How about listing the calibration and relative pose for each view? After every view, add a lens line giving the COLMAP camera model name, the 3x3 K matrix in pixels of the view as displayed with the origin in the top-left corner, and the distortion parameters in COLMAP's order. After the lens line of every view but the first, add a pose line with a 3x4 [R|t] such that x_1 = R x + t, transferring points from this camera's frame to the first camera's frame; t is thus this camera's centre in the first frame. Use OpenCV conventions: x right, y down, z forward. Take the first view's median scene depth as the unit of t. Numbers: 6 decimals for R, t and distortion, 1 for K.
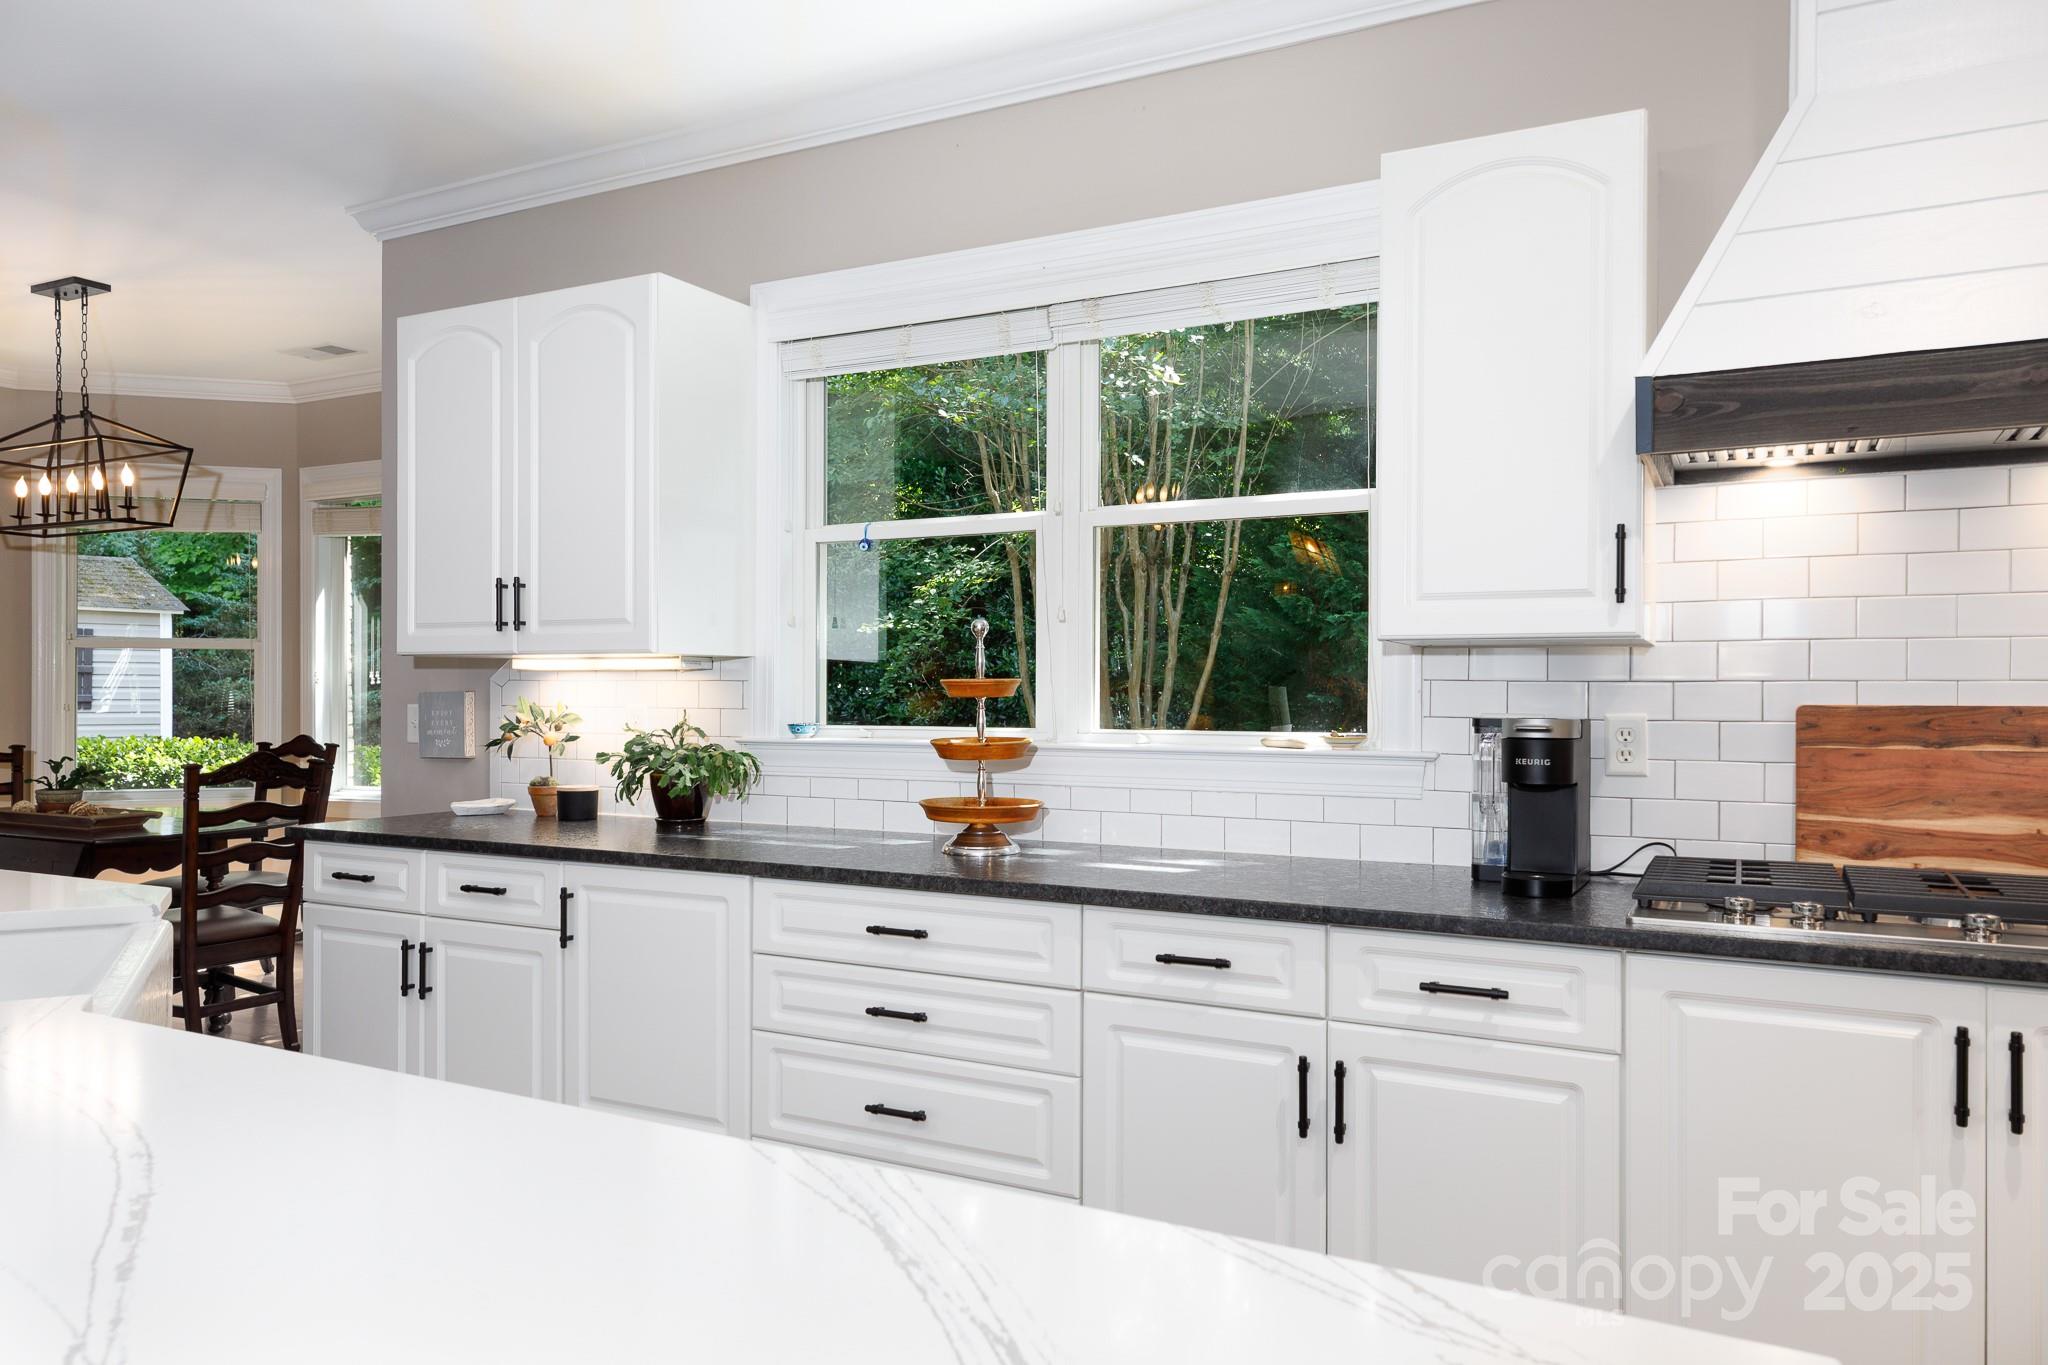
lens RADIAL K [[1395.5, 0, 1024.1], [0, 1395.5, 688.1], [0, 0, 1]] dist [-0.000570, -0.000125]
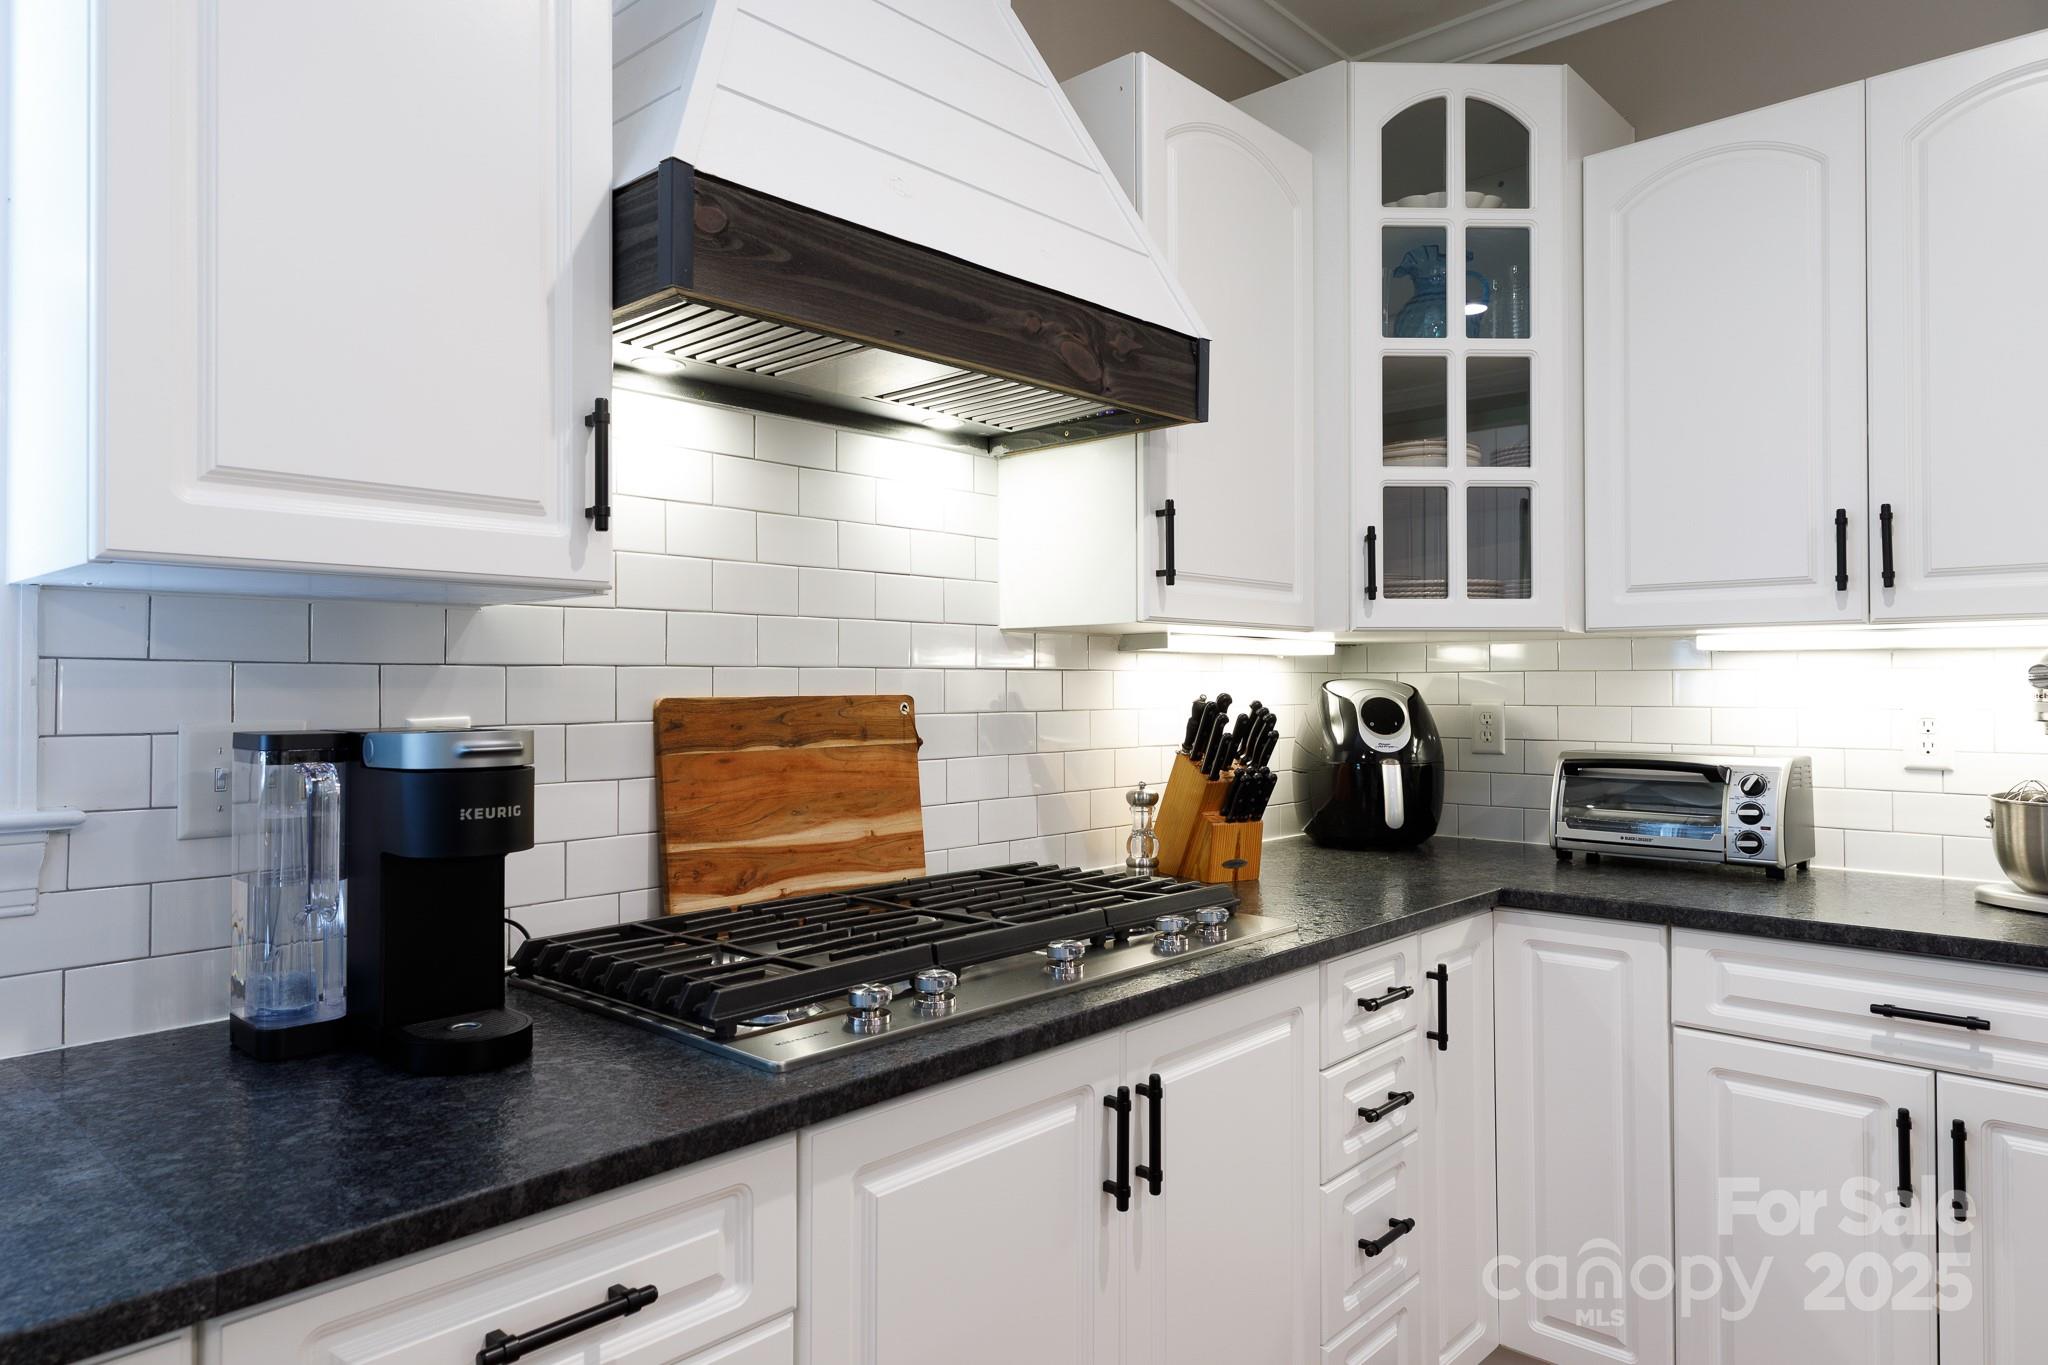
lens RADIAL K [[1275.8, 0, 1022.4], [0, 1275.8, 670.0], [0, 0, 1]] dist [0.005050, -0.000053]
pose [[0.257640, 0.005836, 0.966223, -0.051037], [0.001662, 0.999978, -0.006483, 0.001839], [-0.966239, 0.003276, 0.257625, 0.664157]]
